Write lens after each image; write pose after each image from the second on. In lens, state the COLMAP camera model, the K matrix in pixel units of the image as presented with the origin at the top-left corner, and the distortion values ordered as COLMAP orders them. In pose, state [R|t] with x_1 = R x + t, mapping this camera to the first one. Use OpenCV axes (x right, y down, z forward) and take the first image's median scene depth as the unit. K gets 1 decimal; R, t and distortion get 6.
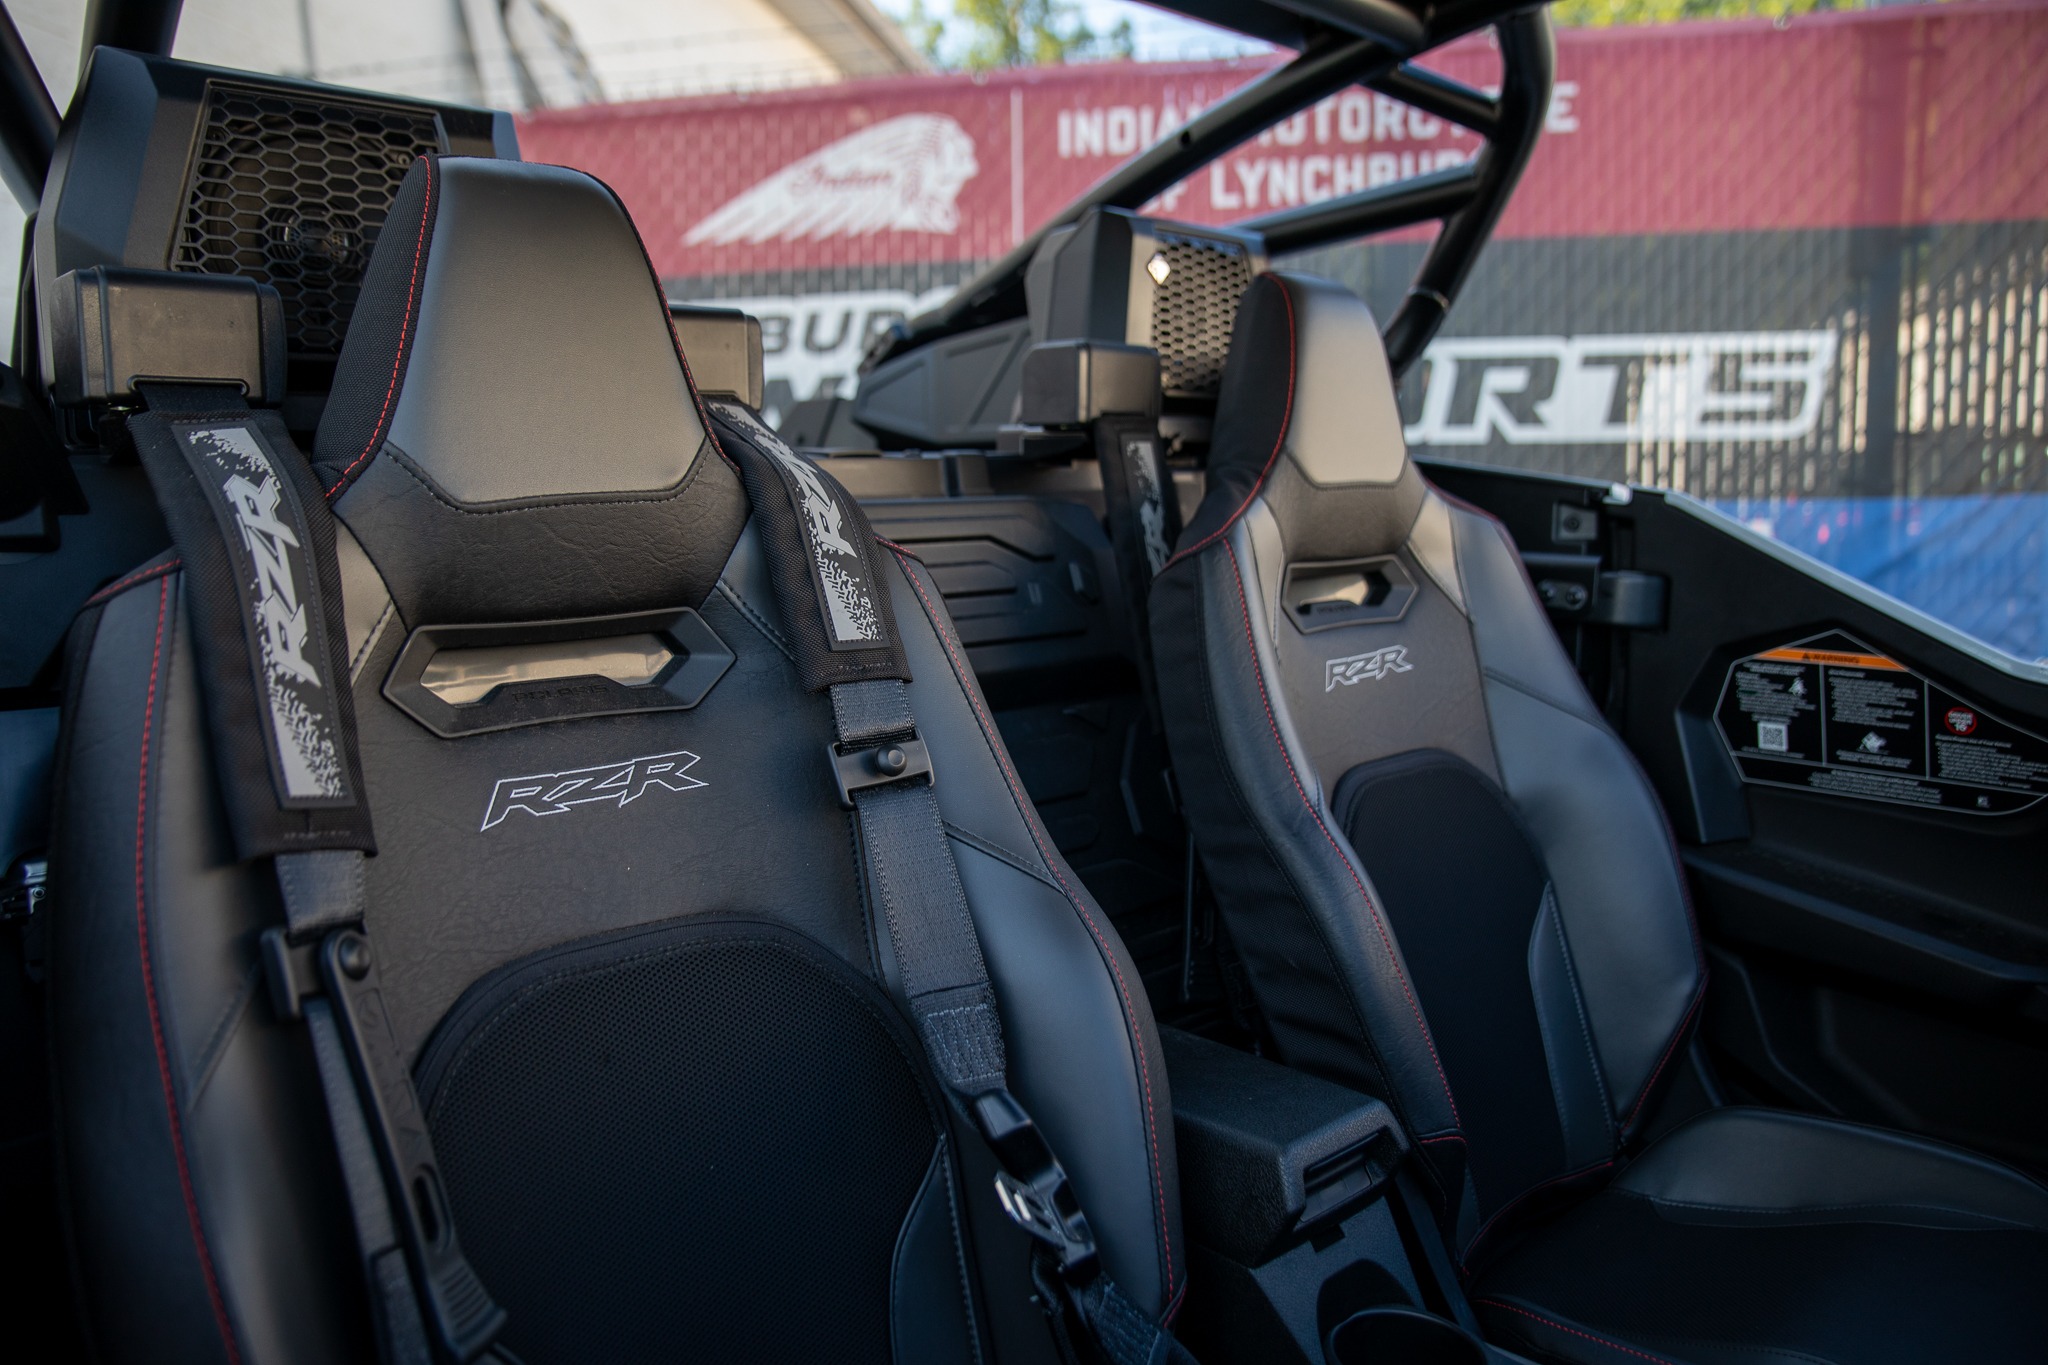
lens RADIAL K [[1388.5, 0, 1024.0], [0, 1388.5, 682.5], [0, 0, 1]] dist [-0.138518, 0.086651]
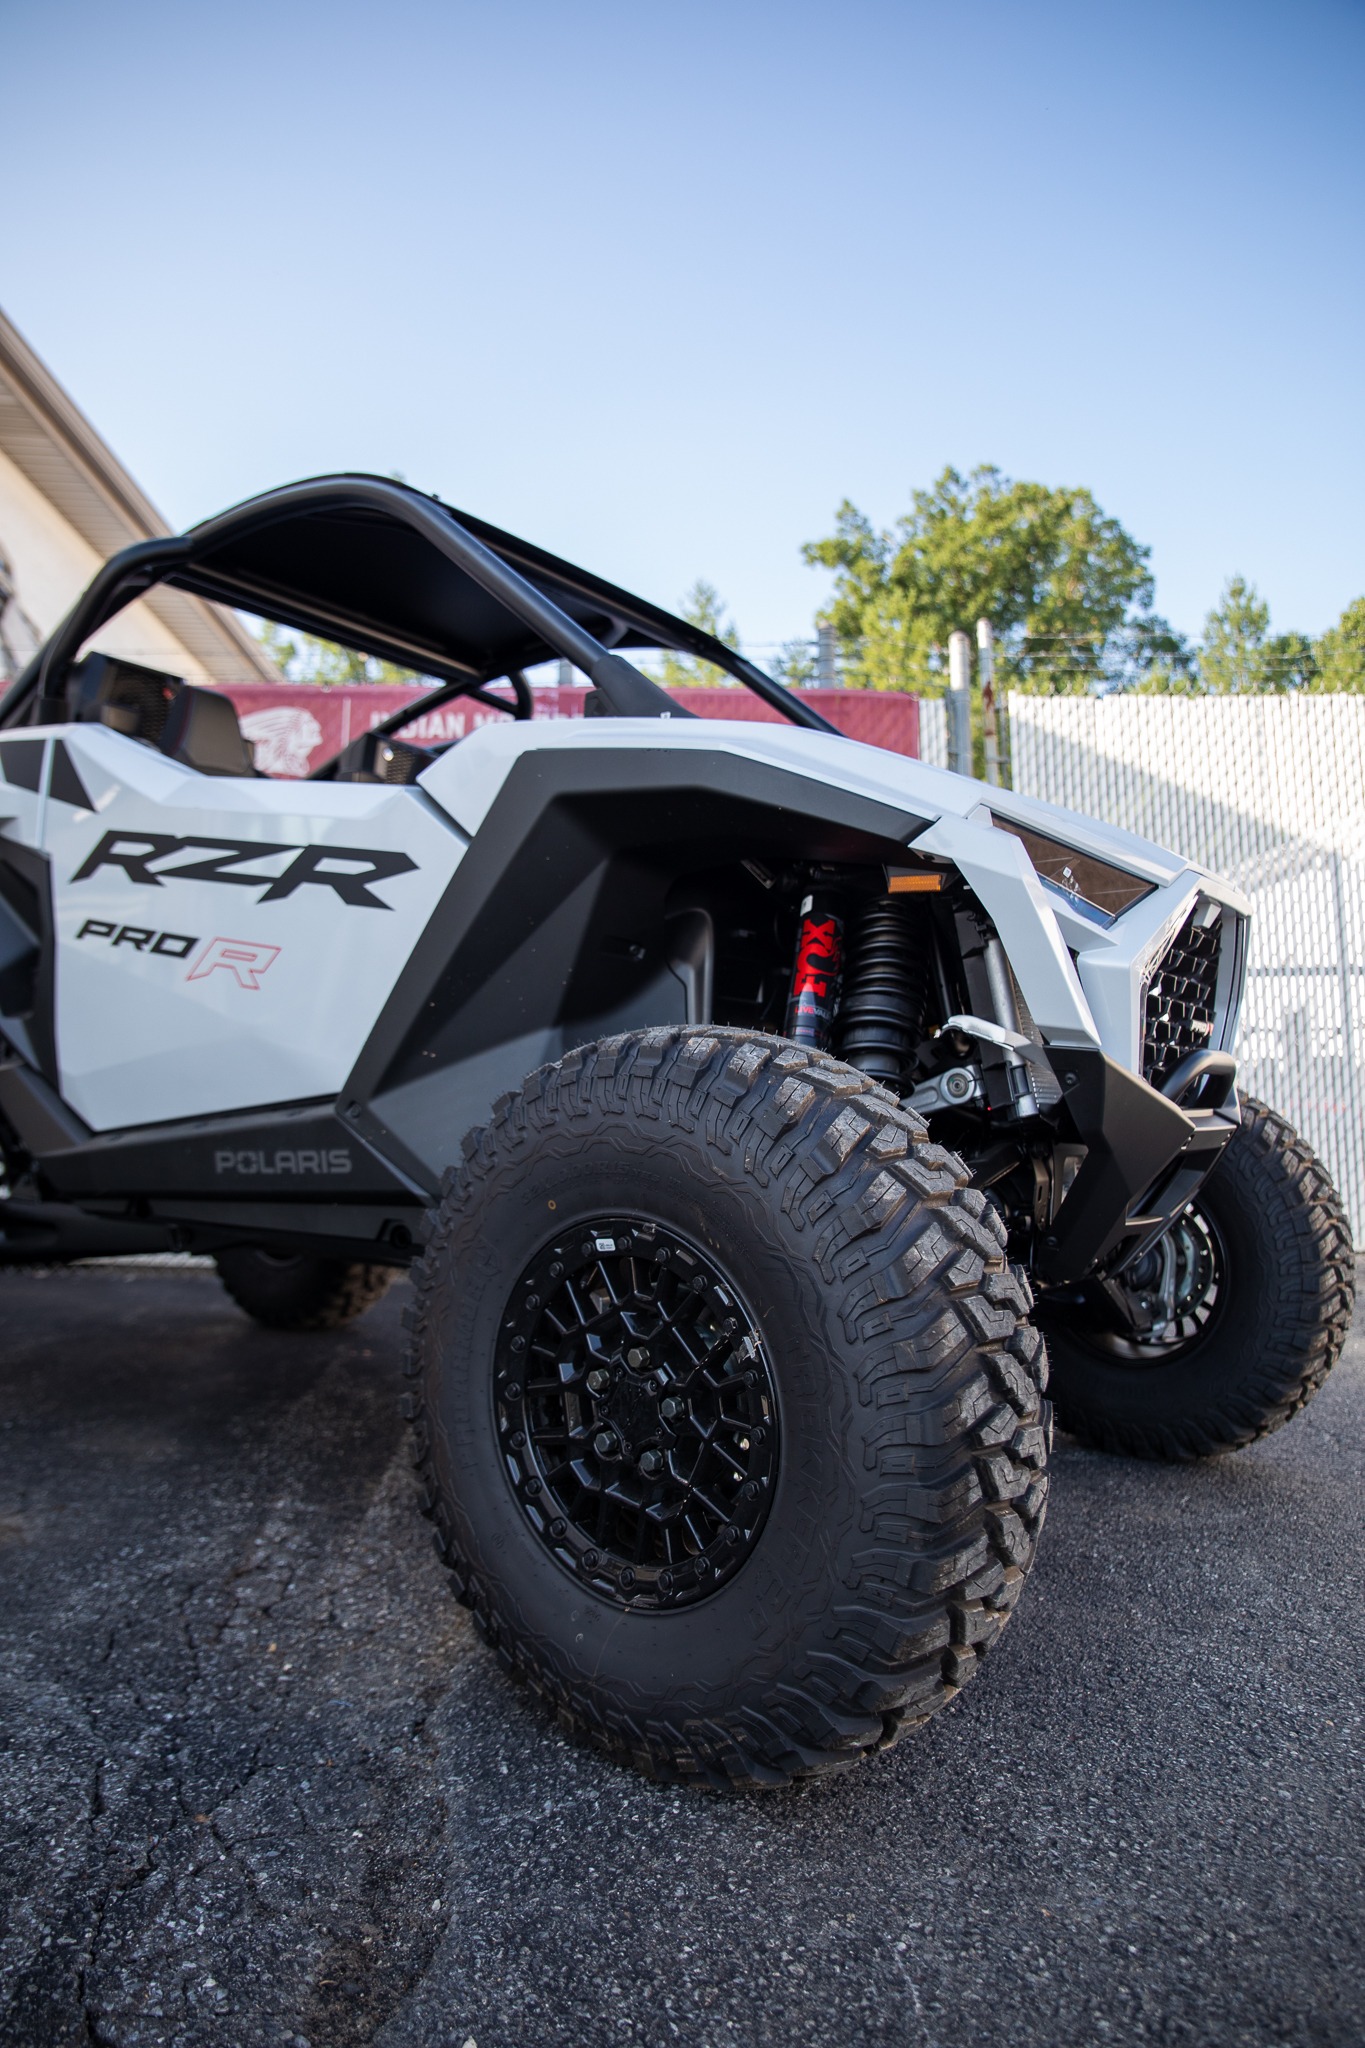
lens RADIAL K [[1388.5, 0, 674.6], [0, 1388.5, 1035.0], [0, 0, 1]] dist [-0.138518, 0.086651]
pose [[0.972761, 0.043272, 0.227737, 0.023003], [0.000786, 0.981801, -0.189909, 0.333418], [-0.231810, 0.184915, 0.955024, -0.716952]]
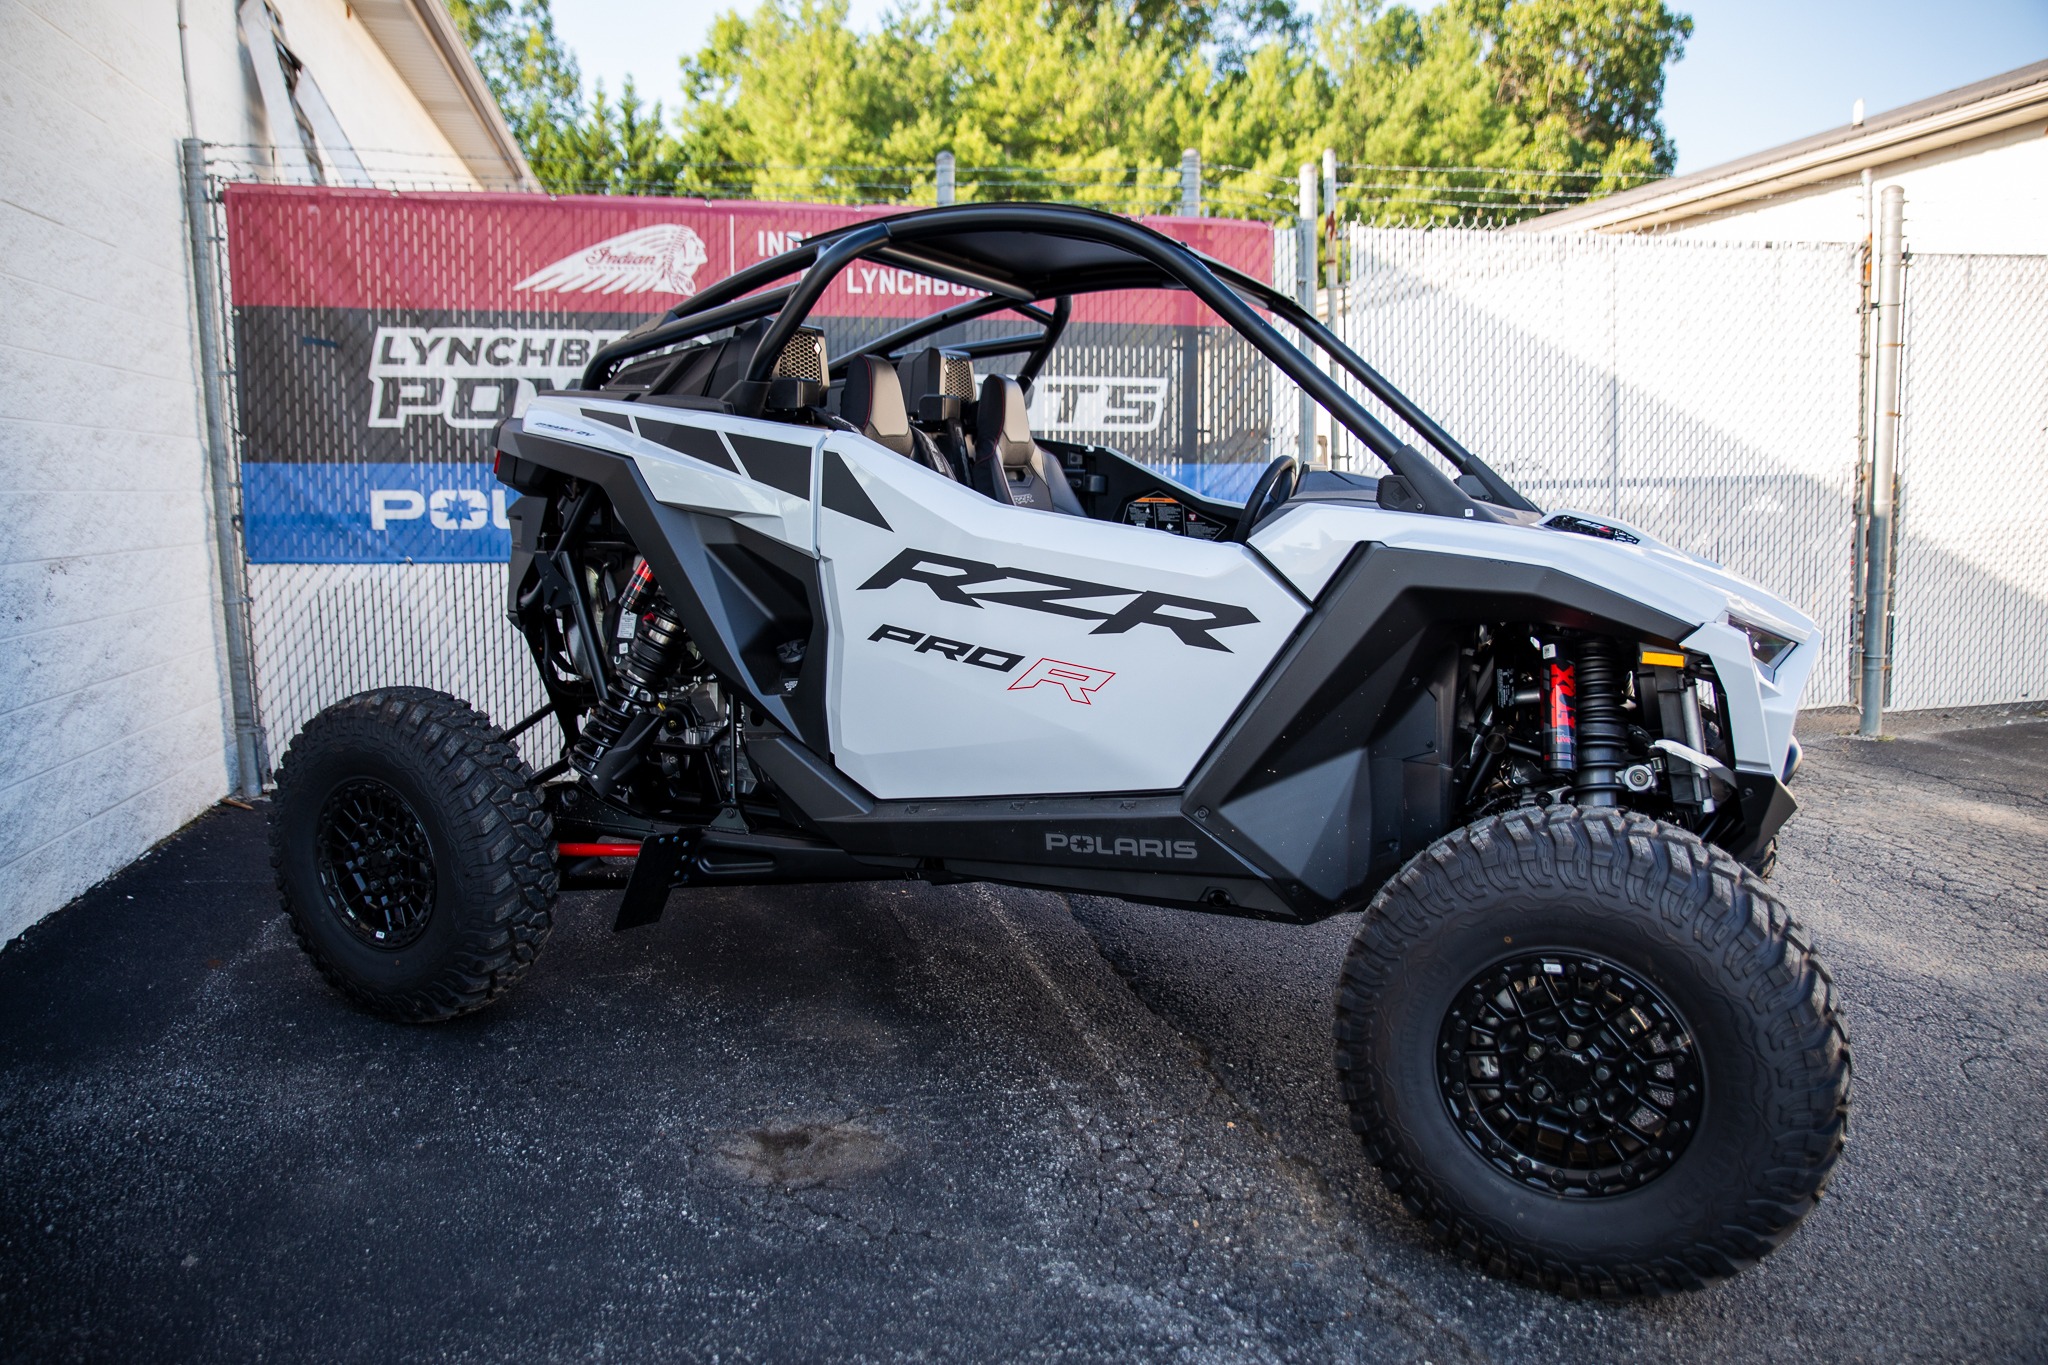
lens RADIAL K [[1388.5, 0, 1024.0], [0, 1388.5, 682.5], [0, 0, 1]] dist [-0.138518, 0.086651]
pose [[0.912798, -0.038197, 0.406621, -0.422731], [0.034093, 0.999268, 0.017334, 0.141157], [-0.406986, -0.001959, 0.913432, -0.764857]]
